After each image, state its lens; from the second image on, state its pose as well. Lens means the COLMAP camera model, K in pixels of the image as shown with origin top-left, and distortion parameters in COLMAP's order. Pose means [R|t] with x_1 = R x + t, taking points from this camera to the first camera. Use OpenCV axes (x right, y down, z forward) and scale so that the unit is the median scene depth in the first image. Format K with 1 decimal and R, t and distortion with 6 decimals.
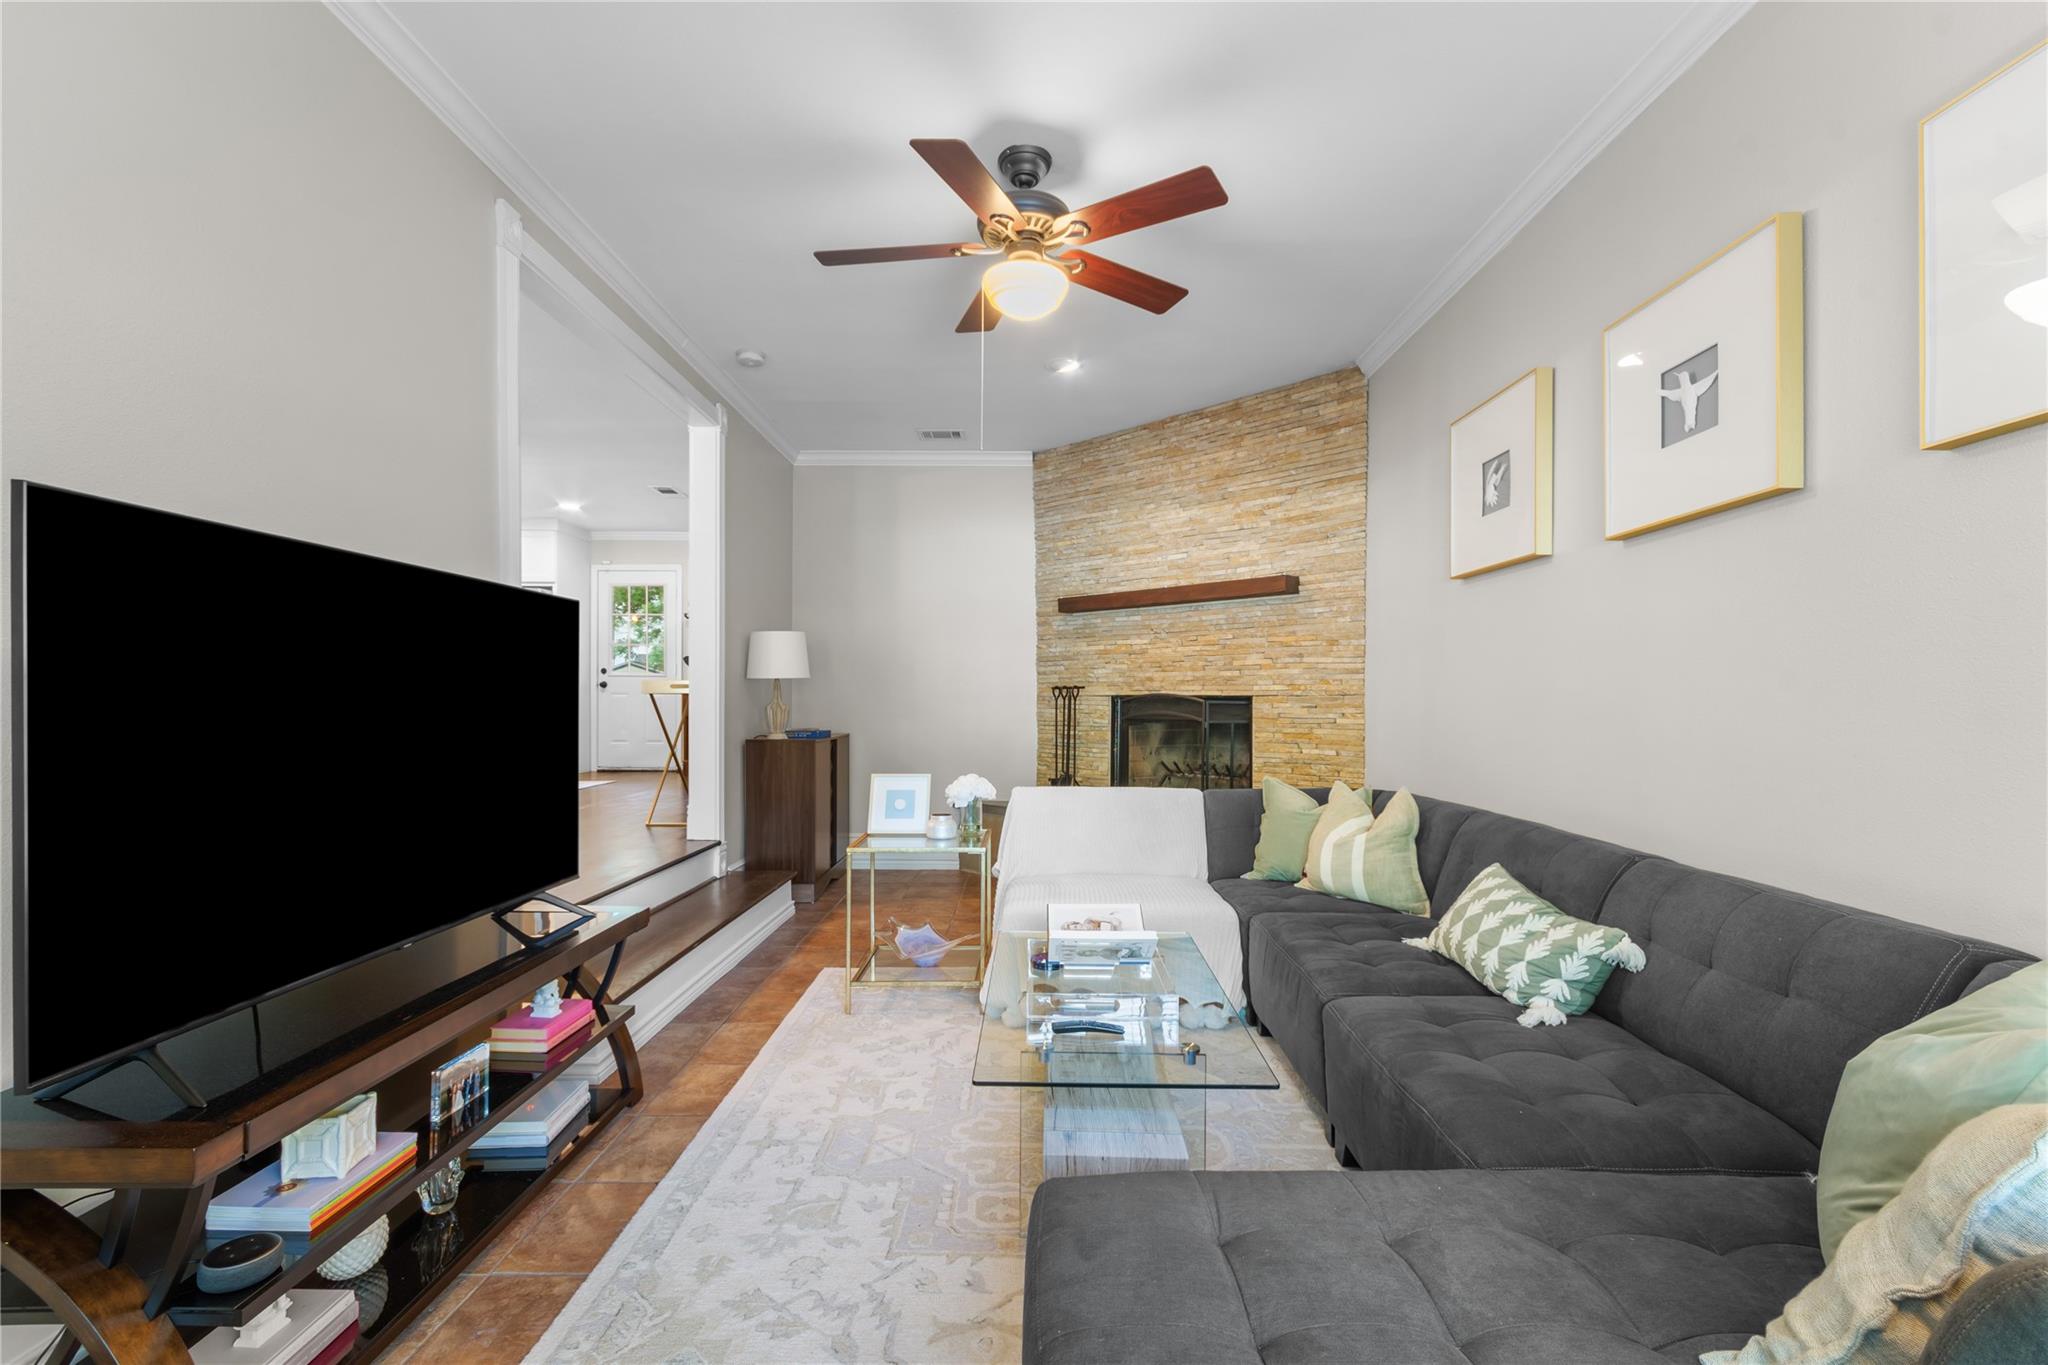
lens RADIAL K [[901.5, 0, 1033.7], [0, 901.5, 690.6], [0, 0, 1]] dist [0.010238, -0.000008]
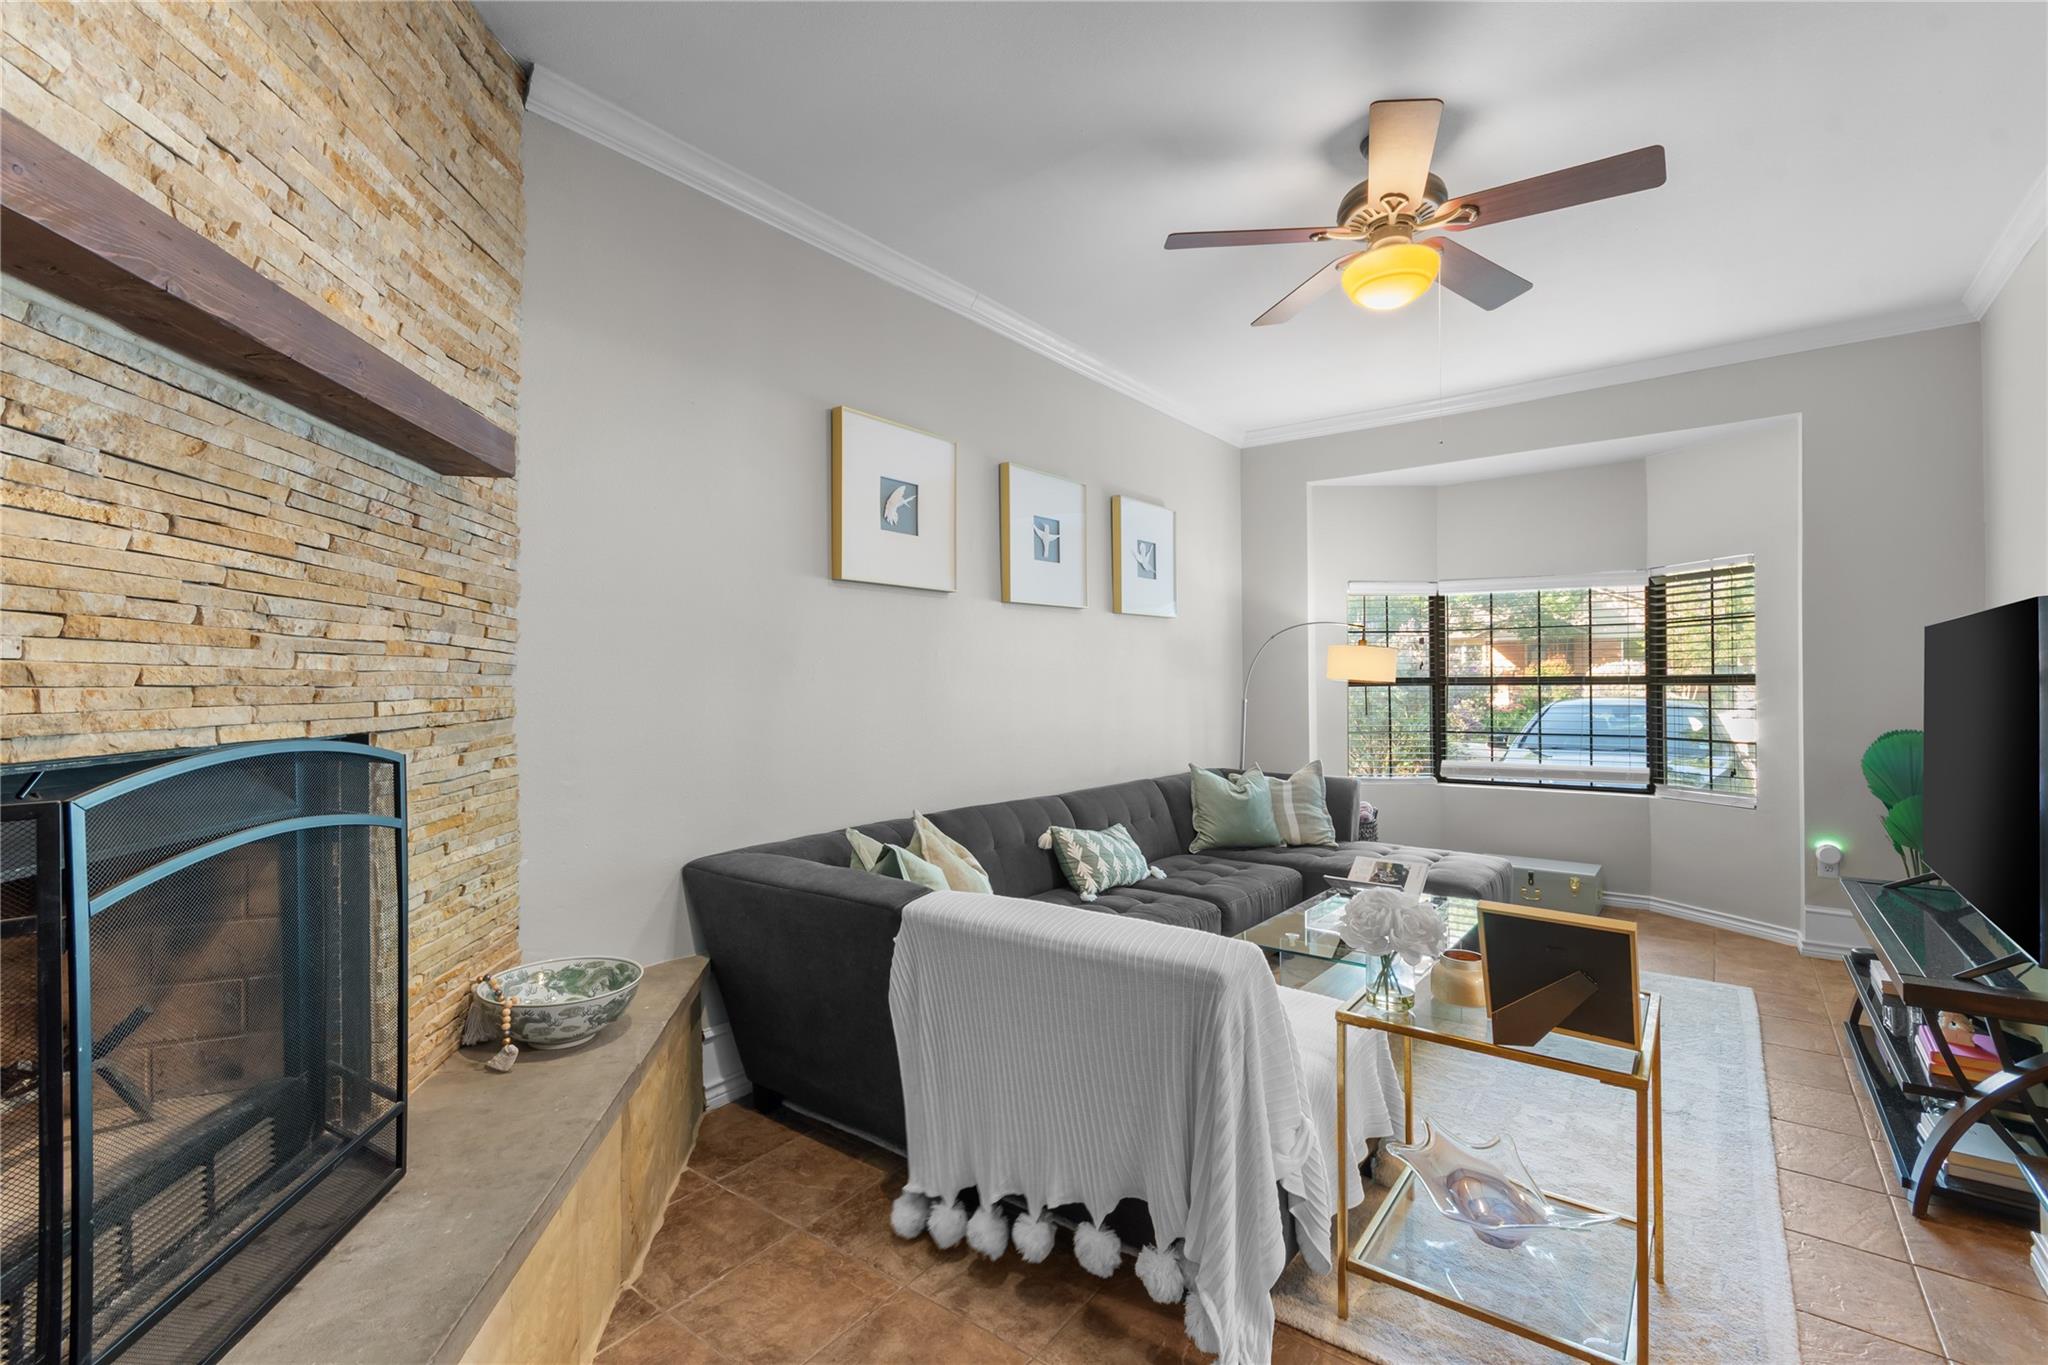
lens RADIAL K [[901.5, 0, 1033.7], [0, 901.5, 690.6], [0, 0, 1]] dist [0.010238, -0.000008]
pose [[-0.793669, -0.000354, 0.608350, -0.157198], [-0.000817, 1.000000, -0.000484, -0.010432], [-0.608350, -0.000881, -0.793669, 1.118895]]
